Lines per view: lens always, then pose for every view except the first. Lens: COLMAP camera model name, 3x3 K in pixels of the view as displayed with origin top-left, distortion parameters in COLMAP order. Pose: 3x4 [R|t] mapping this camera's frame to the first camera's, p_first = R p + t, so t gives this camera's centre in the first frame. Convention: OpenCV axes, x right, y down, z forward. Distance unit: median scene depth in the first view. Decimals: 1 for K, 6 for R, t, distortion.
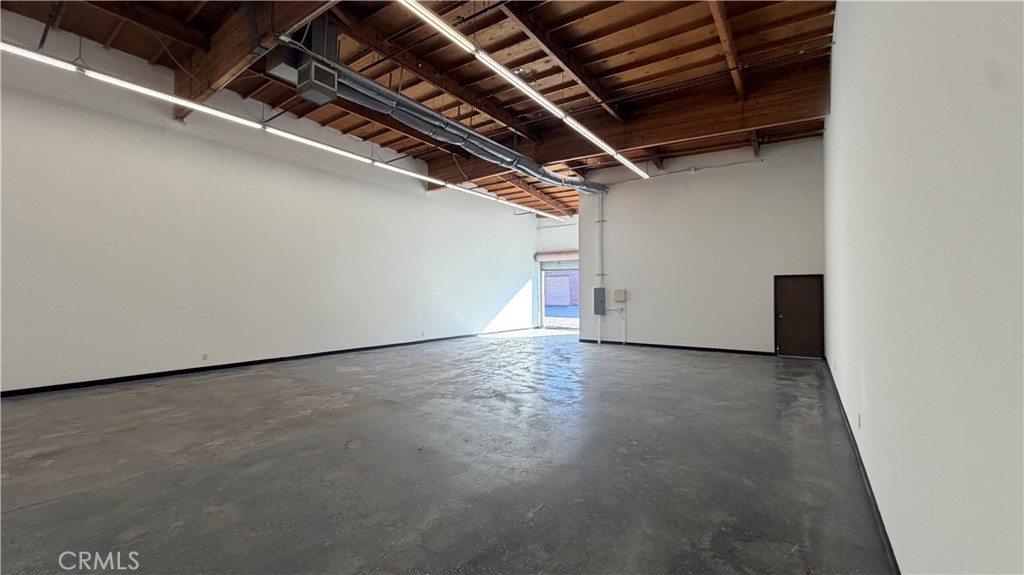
lens RADIAL K [[406.4, 0, 508.4], [0, 406.4, 289.7], [0, 0, 1]] dist [-0.001063, 0.000117]
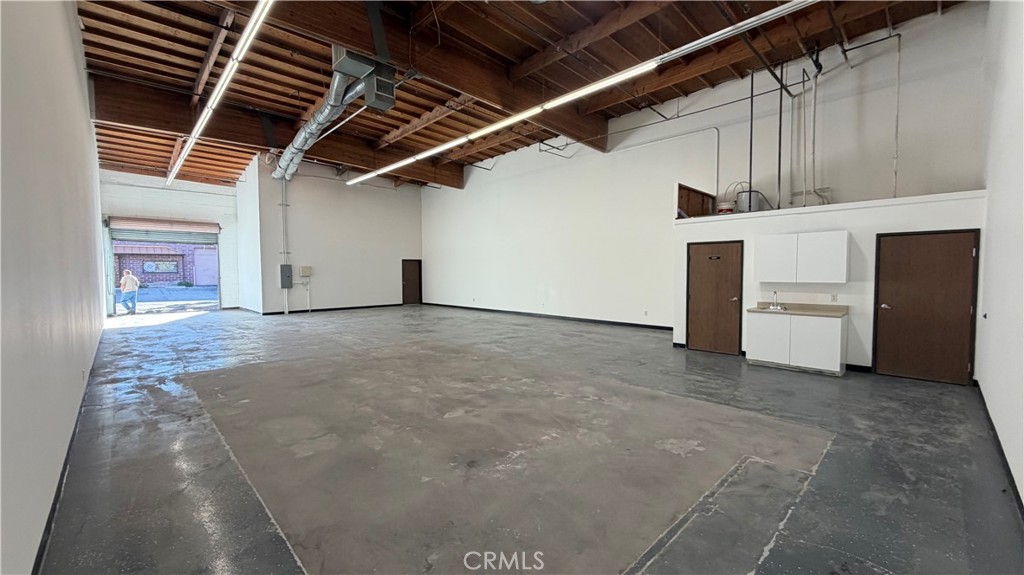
lens RADIAL K [[406.4, 0, 508.4], [0, 406.4, 289.7], [0, 0, 1]] dist [-0.001063, 0.000117]
pose [[0.186039, -0.049096, 0.981315, -0.776576], [-0.005458, 0.998684, 0.050999, 0.004037], [-0.982527, -0.014844, 0.185526, 0.186721]]
